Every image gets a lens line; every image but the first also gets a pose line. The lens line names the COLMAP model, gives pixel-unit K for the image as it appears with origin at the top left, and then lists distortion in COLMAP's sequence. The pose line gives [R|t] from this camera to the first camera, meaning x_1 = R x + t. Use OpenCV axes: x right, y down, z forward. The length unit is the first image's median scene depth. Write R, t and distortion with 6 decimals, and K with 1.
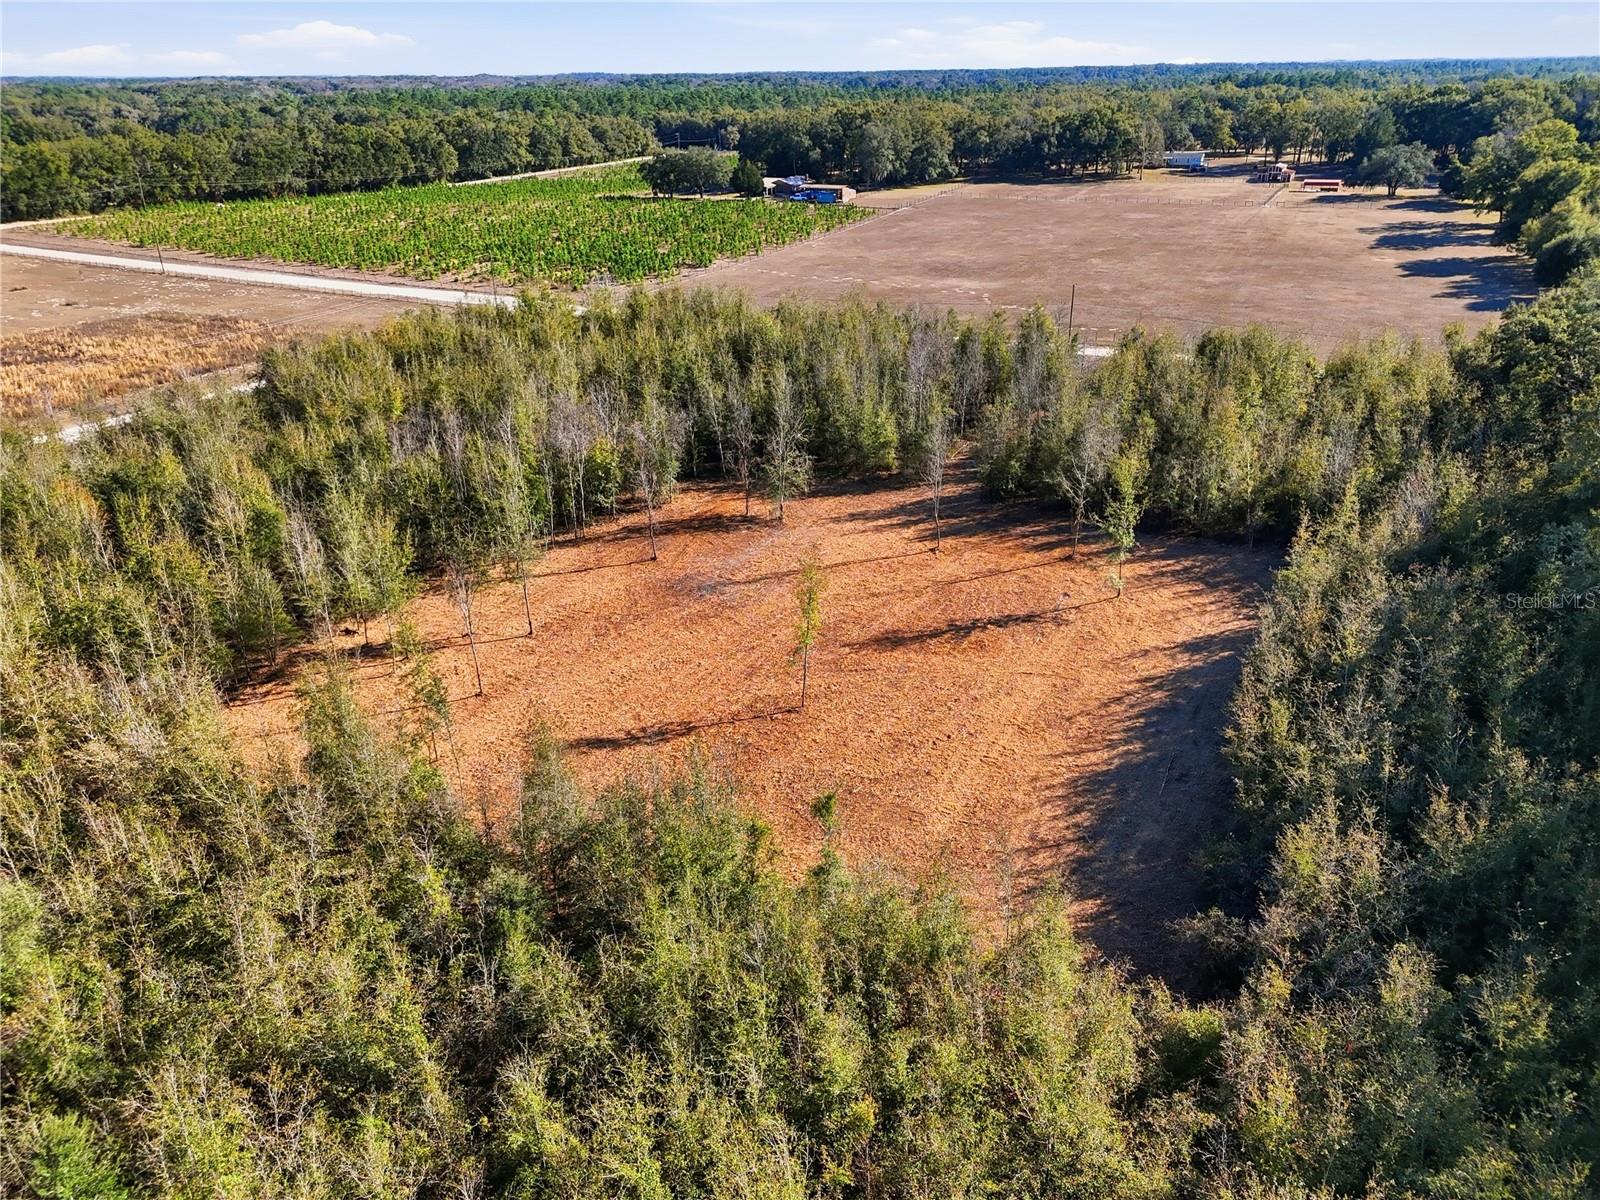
lens RADIAL K [[1190.6, 0, 799.6], [0, 1190.6, 600.6], [0, 0, 1]] dist [0.047756, -0.022226]
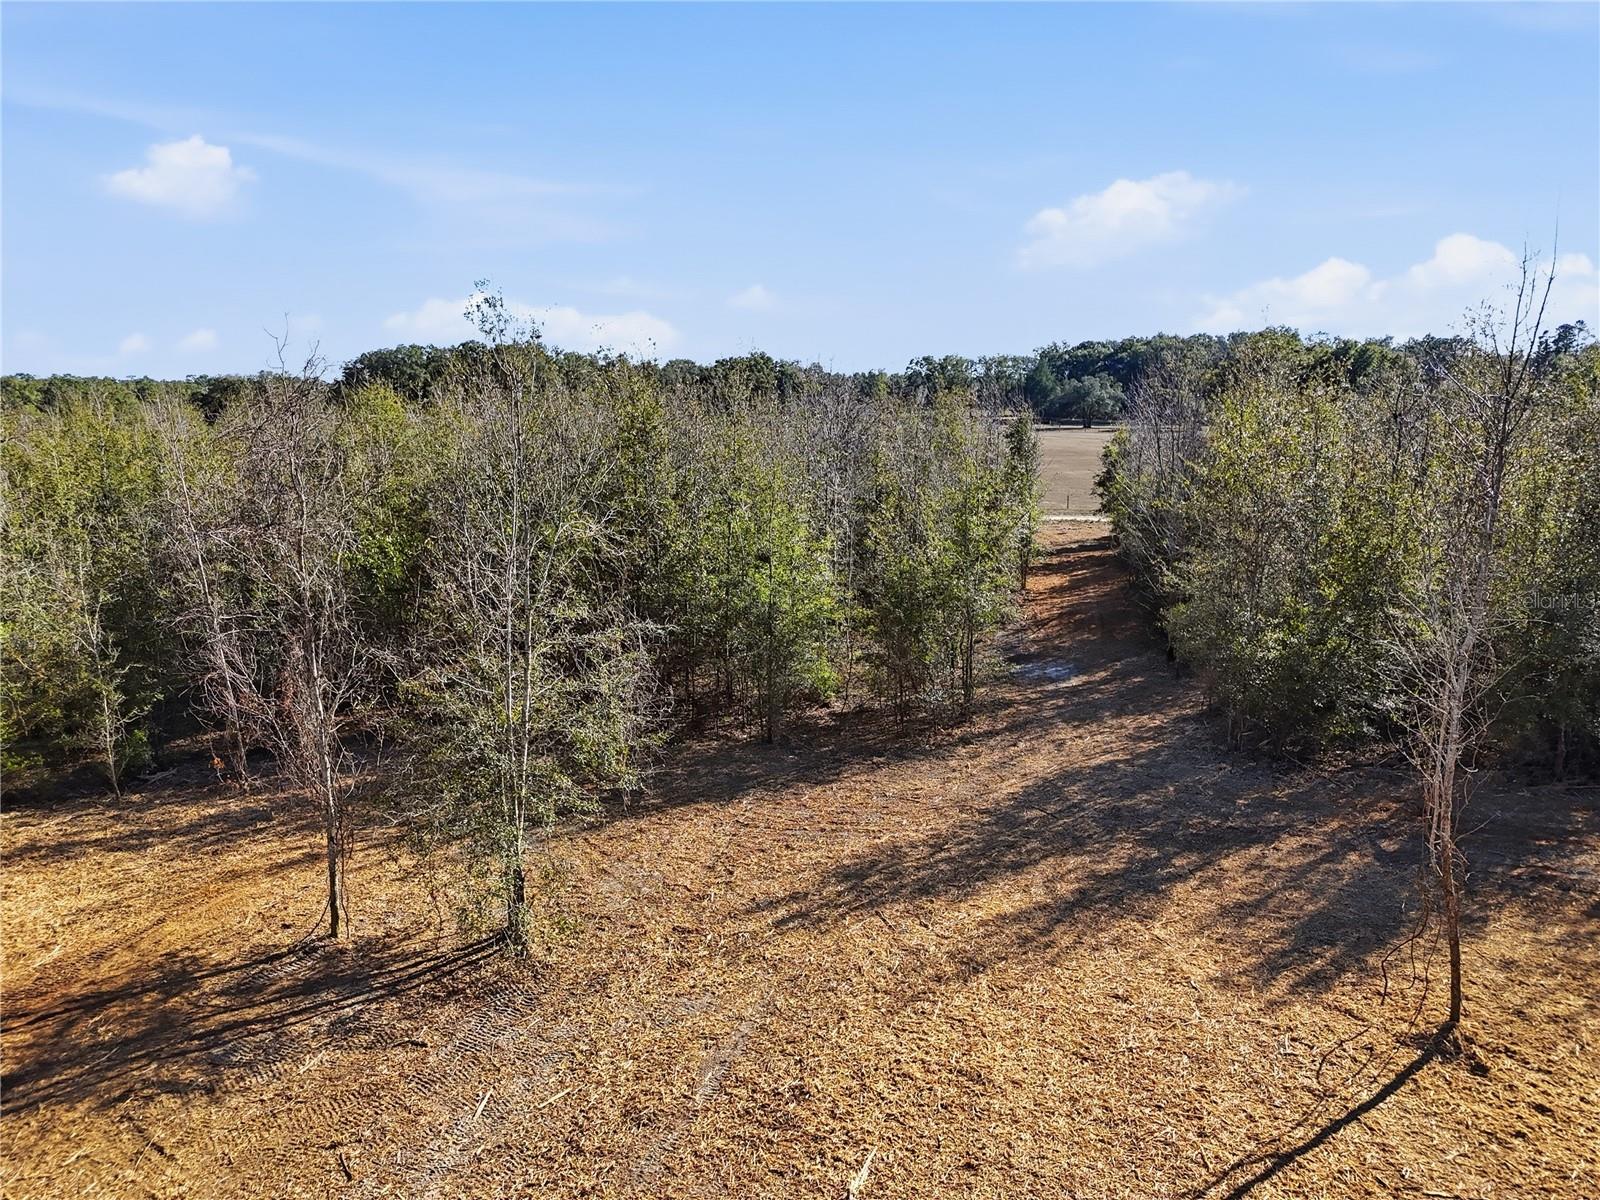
lens RADIAL K [[1190.6, 0, 799.8], [0, 1190.6, 583.0], [0, 0, 1]] dist [0.047756, -0.022226]
pose [[0.949348, -0.043862, 0.311149, -0.028648], [0.124603, 0.961579, -0.244623, -0.066542], [-0.288465, 0.271002, 0.918339, 0.728561]]
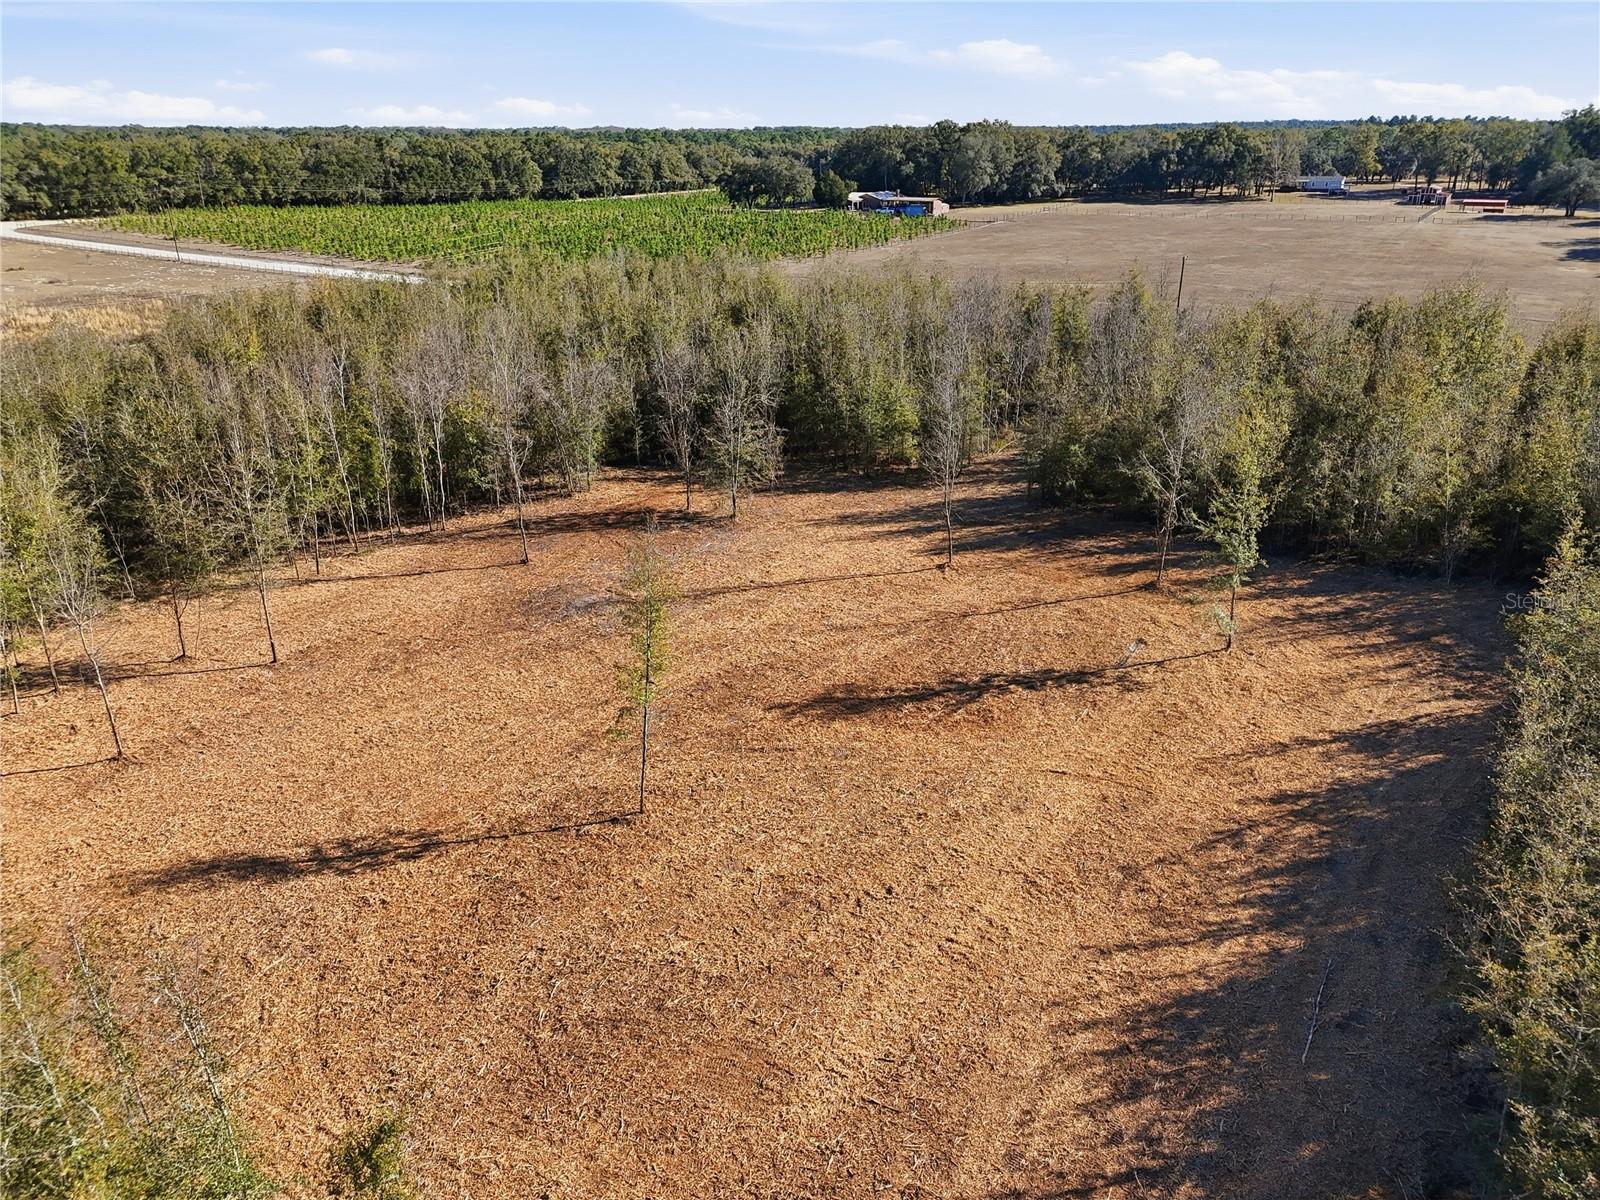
lens RADIAL K [[1190.6, 0, 798.4], [0, 1190.6, 594.8], [0, 0, 1]] dist [0.047756, -0.022226]
pose [[0.995151, 0.043450, -0.088242, 0.079361], [-0.047612, 0.997824, -0.045610, 0.005839], [0.086068, 0.049591, 0.995054, 0.290689]]
